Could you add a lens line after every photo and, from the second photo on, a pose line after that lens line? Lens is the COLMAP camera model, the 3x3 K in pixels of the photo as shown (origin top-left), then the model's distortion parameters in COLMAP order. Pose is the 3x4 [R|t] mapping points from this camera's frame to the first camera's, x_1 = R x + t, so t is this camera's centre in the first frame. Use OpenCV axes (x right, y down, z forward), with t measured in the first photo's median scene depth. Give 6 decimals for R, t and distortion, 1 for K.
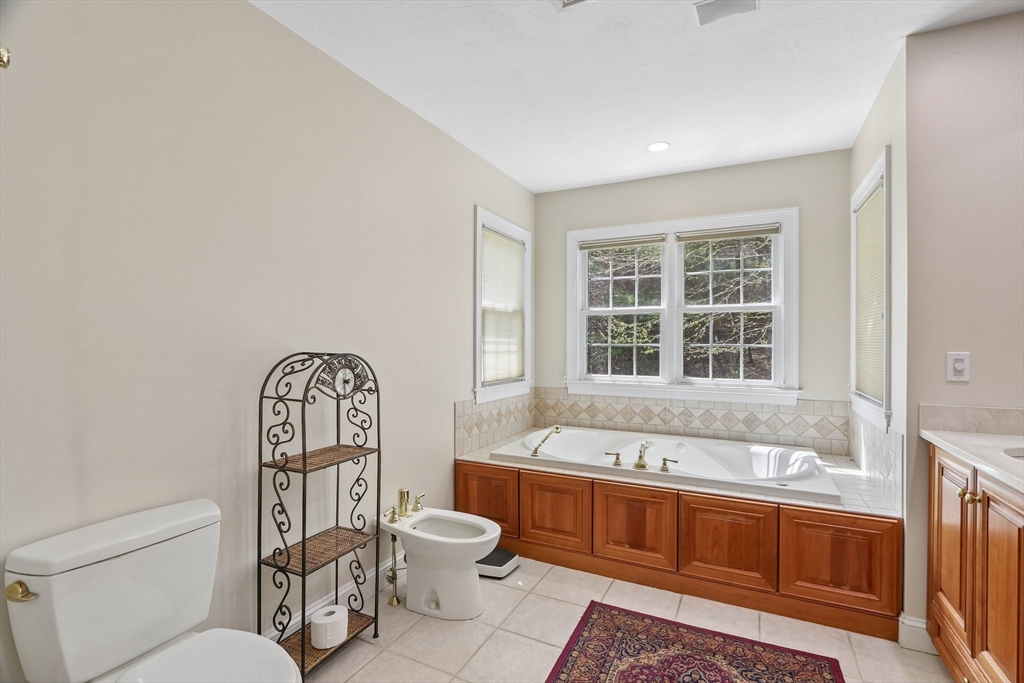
lens RADIAL K [[483.2, 0, 512.0], [0, 483.2, 341.5], [0, 0, 1]] dist [-0.017197, 0.000014]
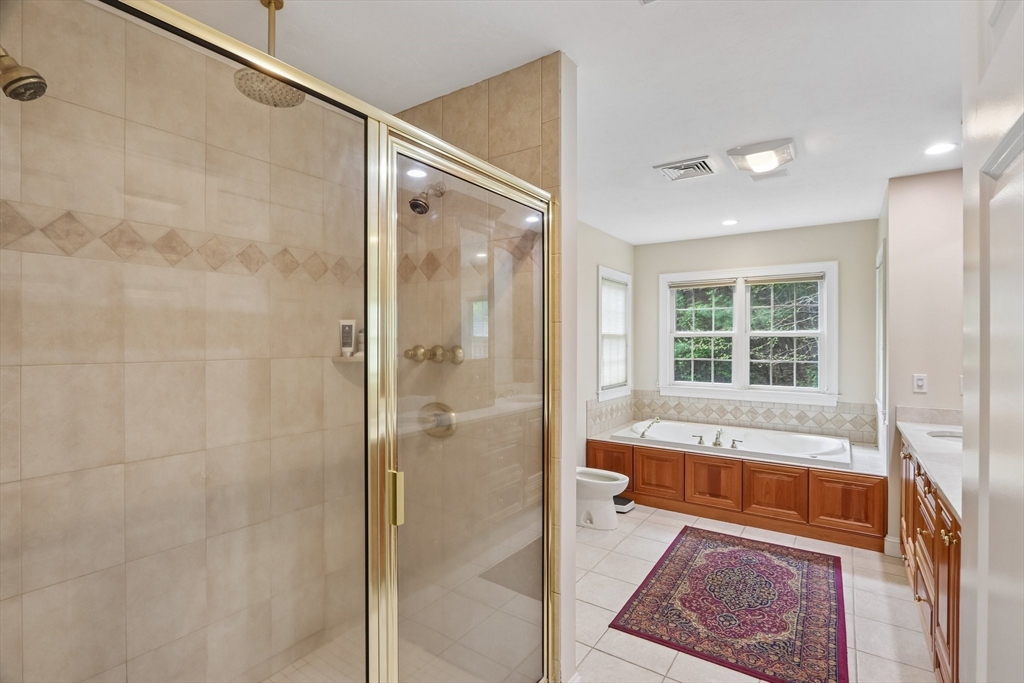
lens RADIAL K [[483.2, 0, 512.0], [0, 483.2, 341.5], [0, 0, 1]] dist [-0.017197, 0.000014]
pose [[0.990272, -0.002194, -0.139130, -0.156418], [0.002593, 0.999993, 0.002687, -0.068868], [0.139123, -0.003022, 0.990270, -0.571777]]
